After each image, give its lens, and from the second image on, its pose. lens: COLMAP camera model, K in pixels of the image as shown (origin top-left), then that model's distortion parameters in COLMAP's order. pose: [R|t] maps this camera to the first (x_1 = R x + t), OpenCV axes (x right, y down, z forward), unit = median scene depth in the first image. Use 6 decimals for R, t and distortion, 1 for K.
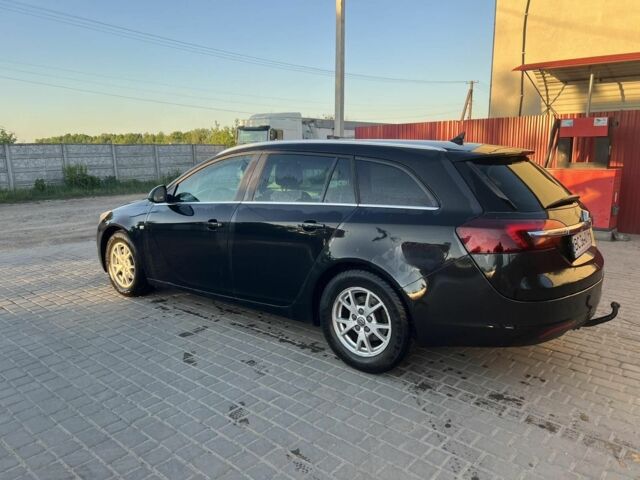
lens RADIAL K [[479.5, 0, 319.8], [0, 479.5, 240.3], [0, 0, 1]] dist [0.000378, -0.001299]
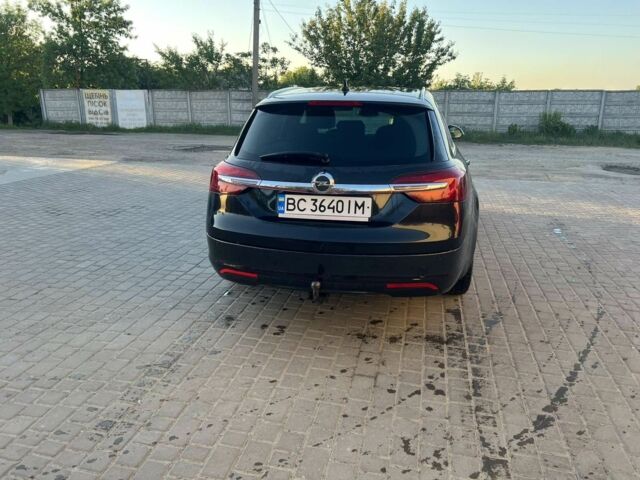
lens RADIAL K [[479.5, 0, 319.4], [0, 479.5, 239.8], [0, 0, 1]] dist [0.000378, -0.001299]
pose [[0.463711, 0.258345, -0.847484, 0.199359], [-0.169939, 0.964718, 0.201098, -0.017159], [0.869536, 0.050770, 0.491253, 0.088707]]
